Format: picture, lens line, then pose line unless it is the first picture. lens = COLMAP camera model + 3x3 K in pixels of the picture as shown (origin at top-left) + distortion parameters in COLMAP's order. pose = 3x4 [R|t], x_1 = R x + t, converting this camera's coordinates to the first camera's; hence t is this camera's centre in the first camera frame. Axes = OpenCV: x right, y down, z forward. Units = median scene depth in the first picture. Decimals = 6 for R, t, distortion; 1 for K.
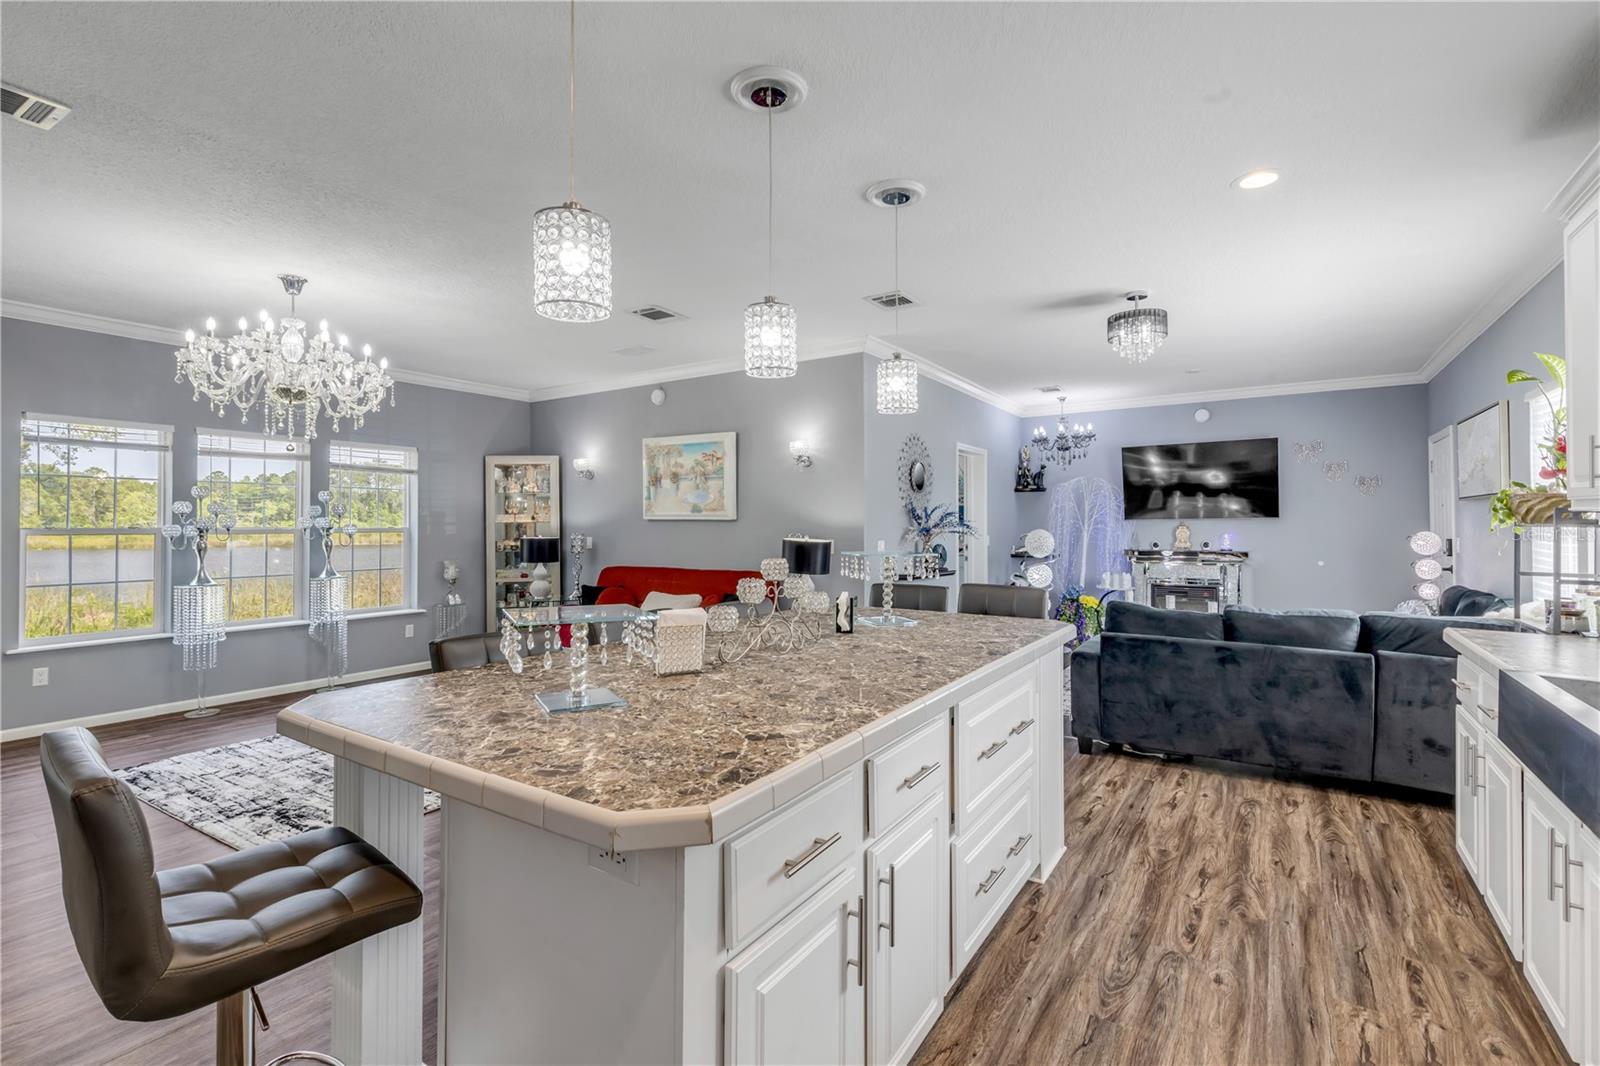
lens RADIAL K [[724.2, 0, 798.5], [0, 724.2, 520.4], [0, 0, 1]] dist [0.004616, -0.002487]
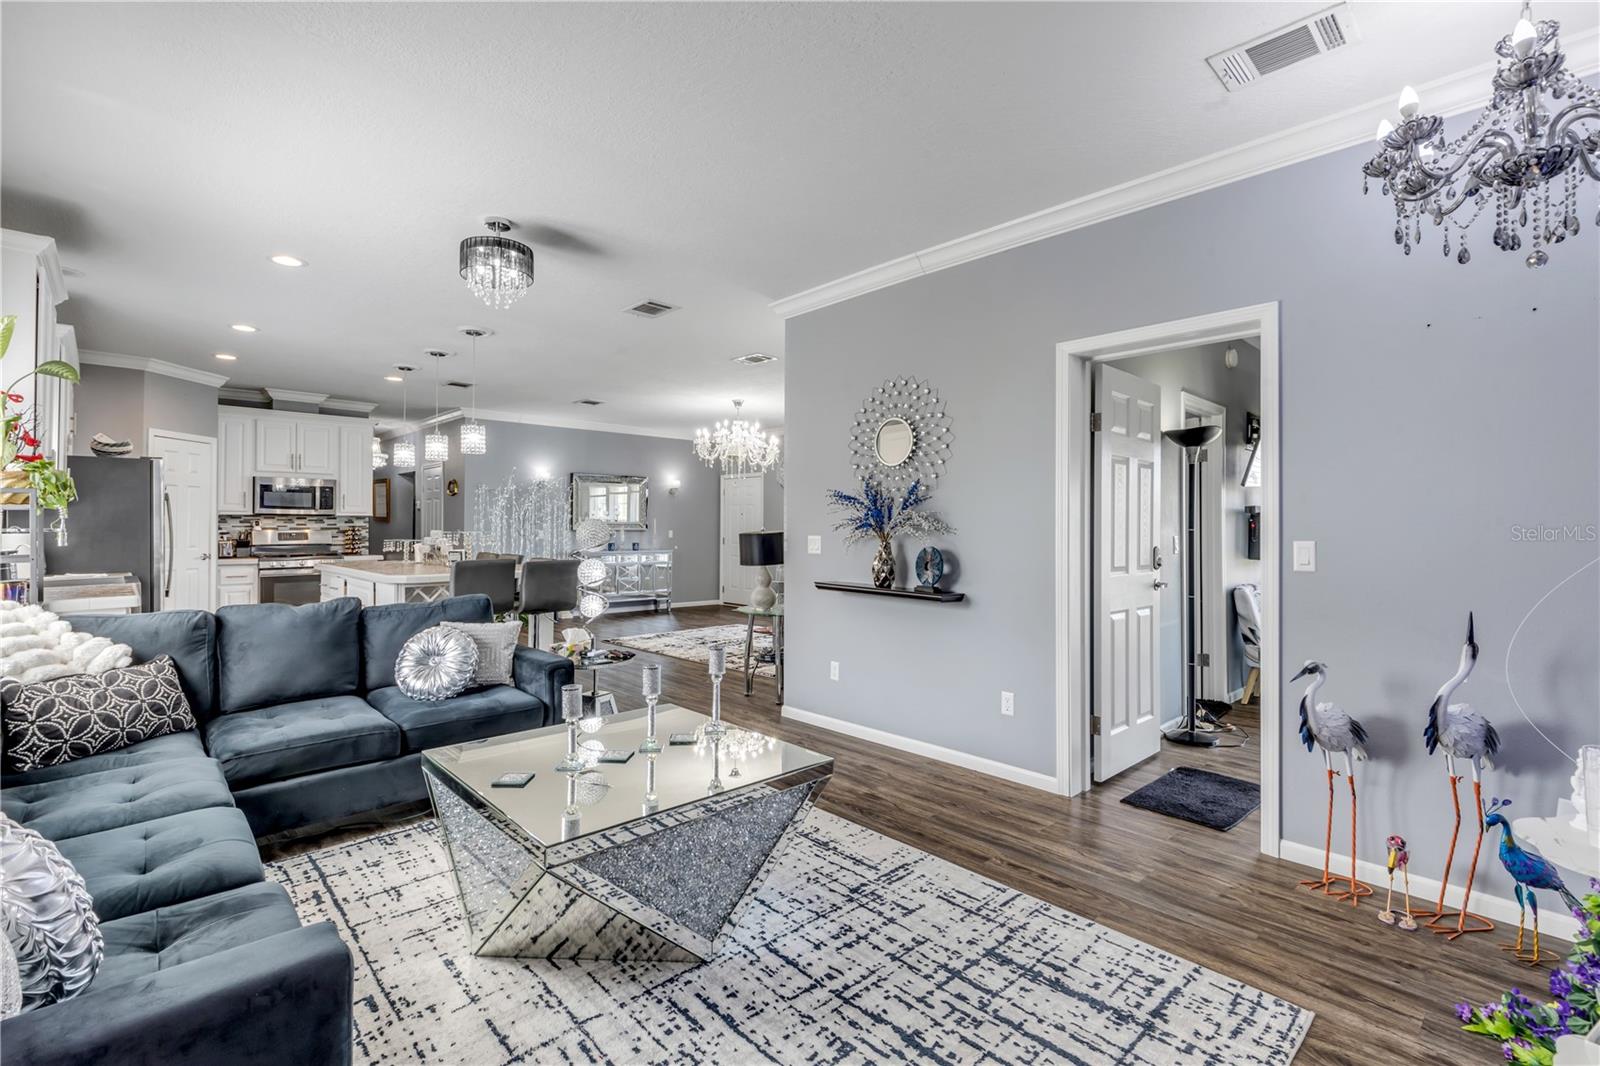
lens RADIAL K [[724.2, 0, 775.6], [0, 724.2, 518.7], [0, 0, 1]] dist [0.004616, -0.002487]
pose [[-0.244529, -0.011243, -0.969577, 0.800956], [0.002159, 0.999924, -0.012139, 0.015948], [0.969640, -0.005062, -0.244486, 1.021083]]
